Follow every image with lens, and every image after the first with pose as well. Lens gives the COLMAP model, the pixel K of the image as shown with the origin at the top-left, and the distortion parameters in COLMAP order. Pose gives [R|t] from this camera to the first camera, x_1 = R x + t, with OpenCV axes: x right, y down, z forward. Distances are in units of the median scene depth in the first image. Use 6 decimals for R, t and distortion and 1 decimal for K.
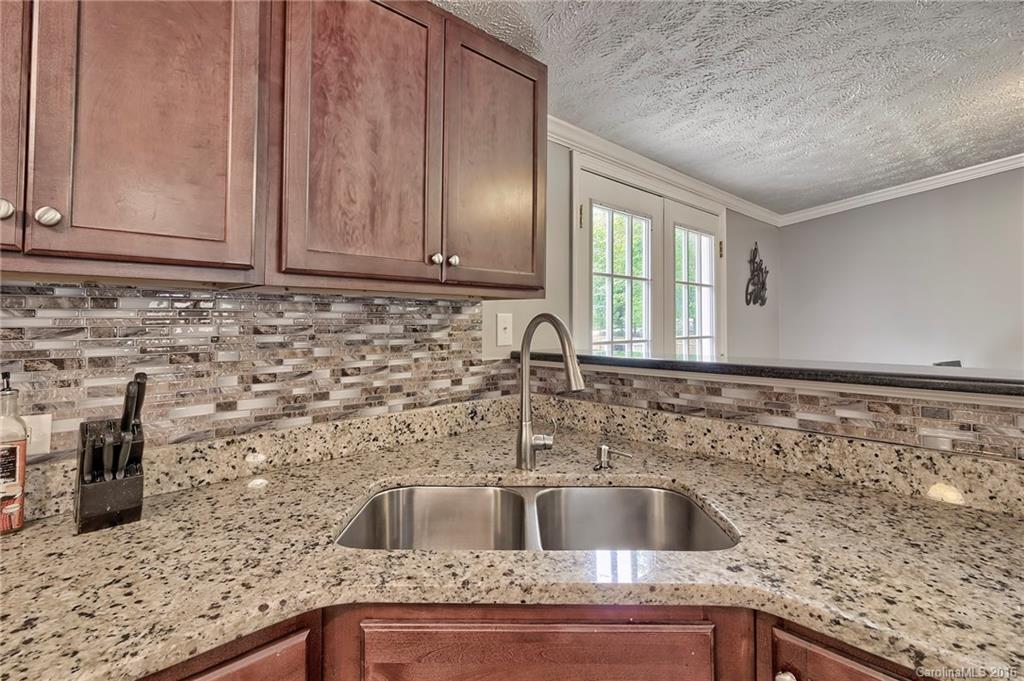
lens RADIAL K [[475.2, 0, 504.3], [0, 475.2, 303.3], [0, 0, 1]] dist [0.002178, -0.000667]
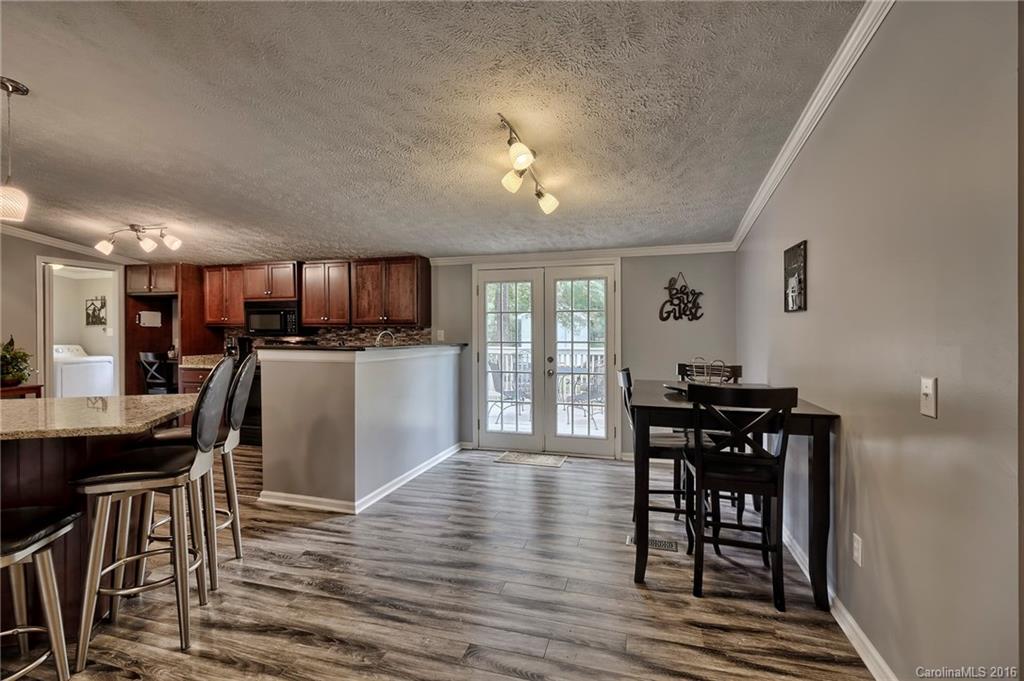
lens RADIAL K [[475.2, 0, 503.7], [0, 475.2, 338.8], [0, 0, 1]] dist [0.002178, -0.000667]
pose [[0.509504, 0.009200, -0.860419, 3.433160], [0.032674, 0.999015, 0.030030, -0.001535], [0.859848, -0.043414, 0.508701, -0.207731]]
